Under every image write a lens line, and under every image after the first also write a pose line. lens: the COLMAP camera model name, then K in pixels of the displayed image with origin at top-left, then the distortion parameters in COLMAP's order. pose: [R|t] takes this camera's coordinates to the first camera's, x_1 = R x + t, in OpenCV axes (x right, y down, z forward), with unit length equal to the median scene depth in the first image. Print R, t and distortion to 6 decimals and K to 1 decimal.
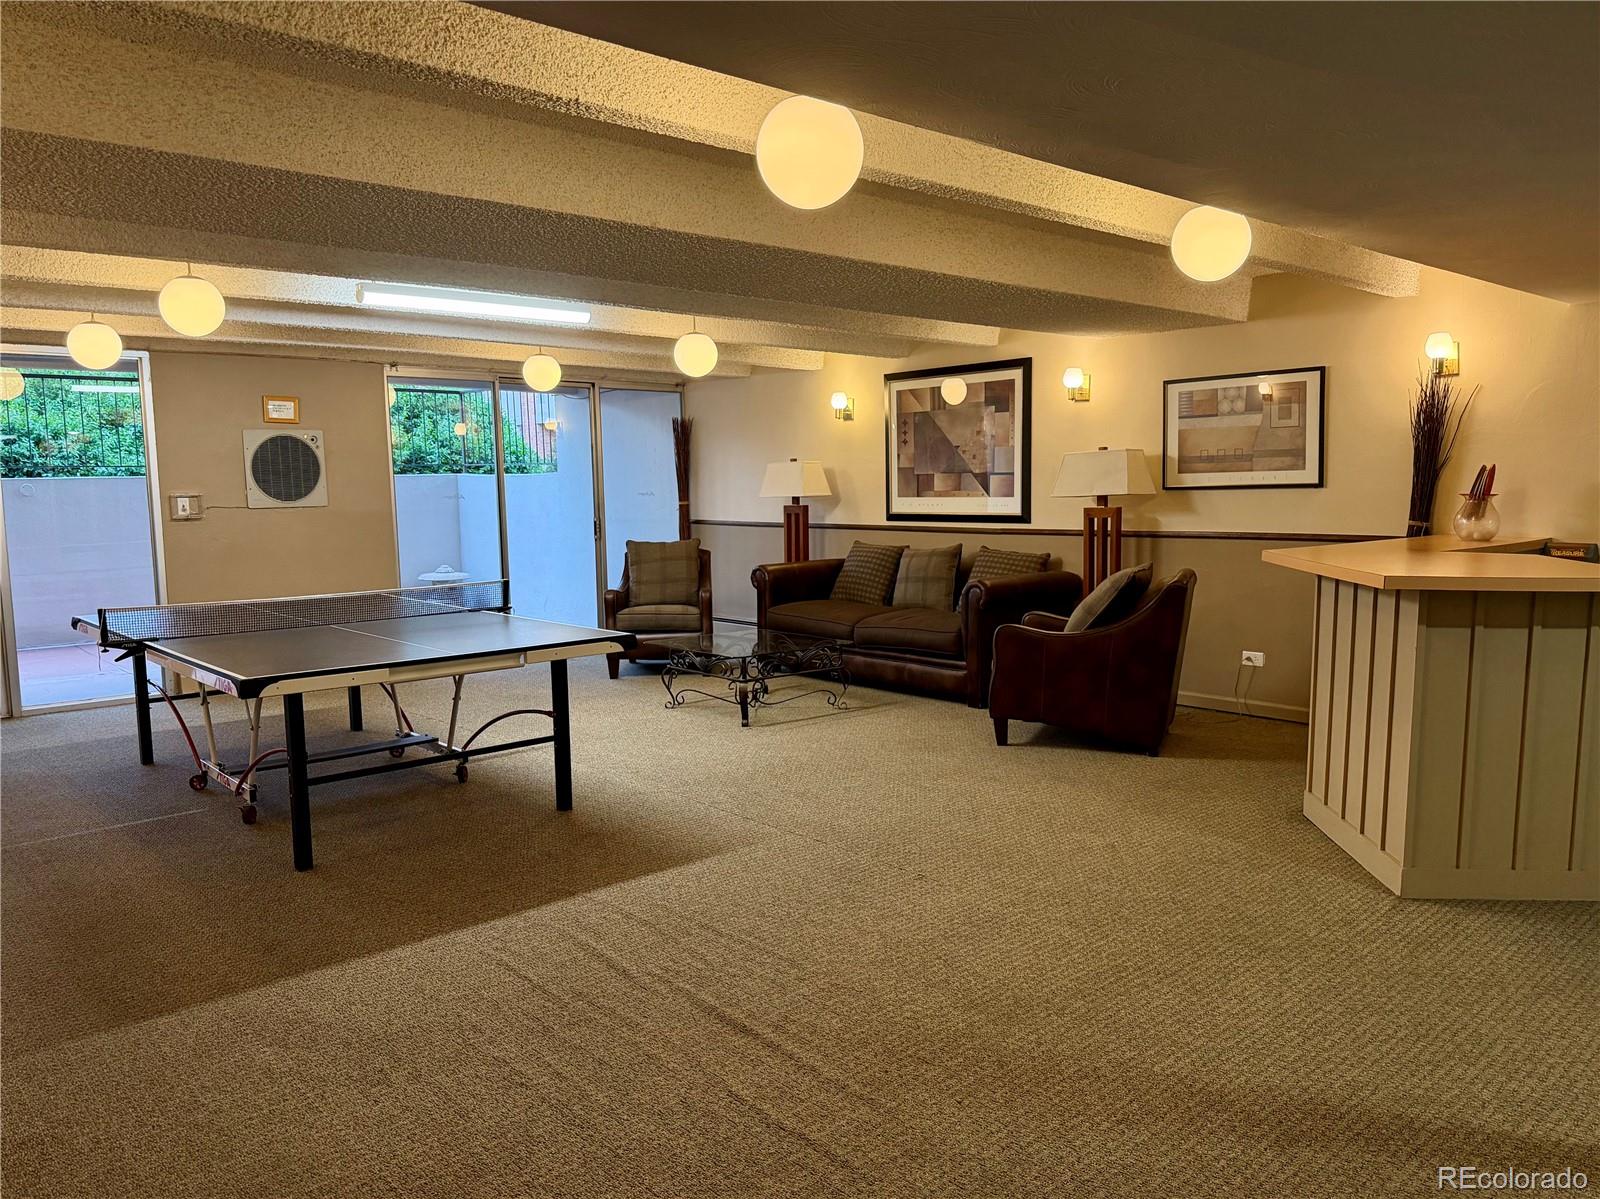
lens RADIAL K [[1135.8, 0, 827.2], [0, 1135.8, 619.4], [0, 0, 1]] dist [0.009826, 0.001047]
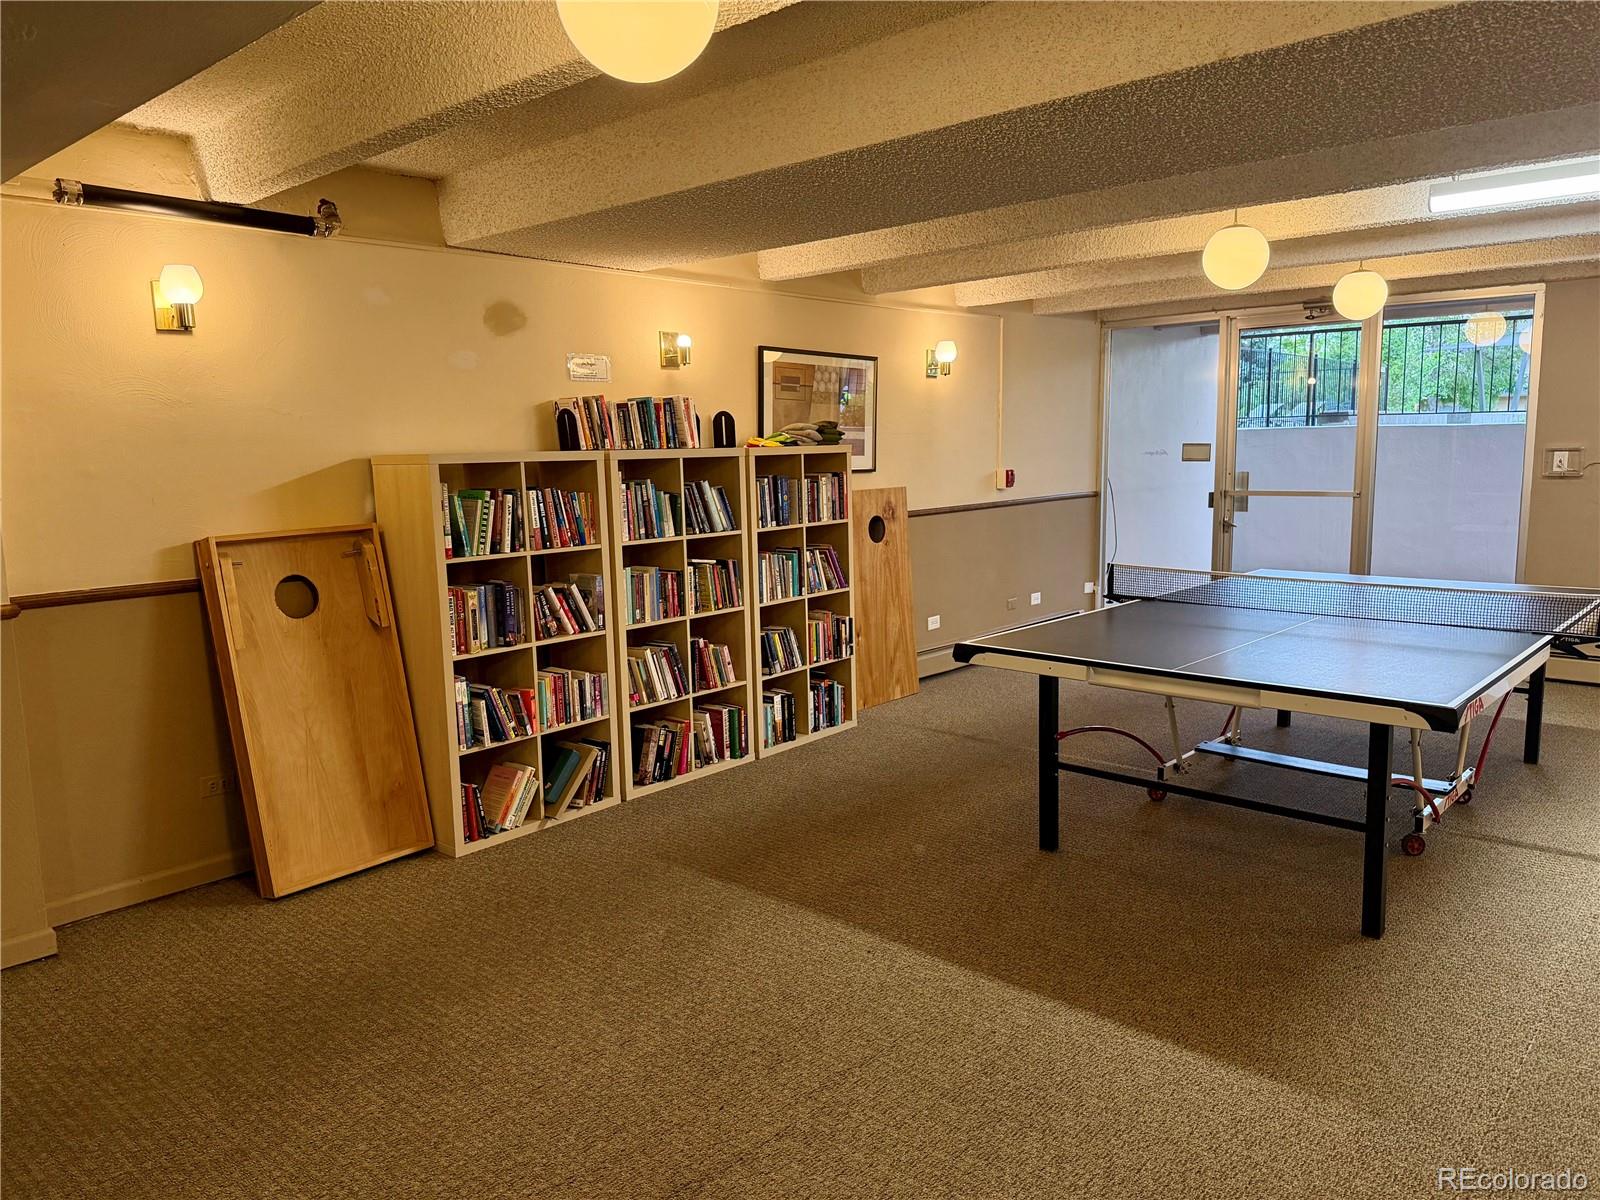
lens RADIAL K [[1135.8, 0, 827.2], [0, 1135.8, 619.9], [0, 0, 1]] dist [0.009826, 0.001047]
pose [[0.105832, 0.174902, -0.978881, 0.409660], [-0.112519, 0.980194, 0.162971, -0.103605], [0.987998, 0.092895, 0.123415, 0.621145]]
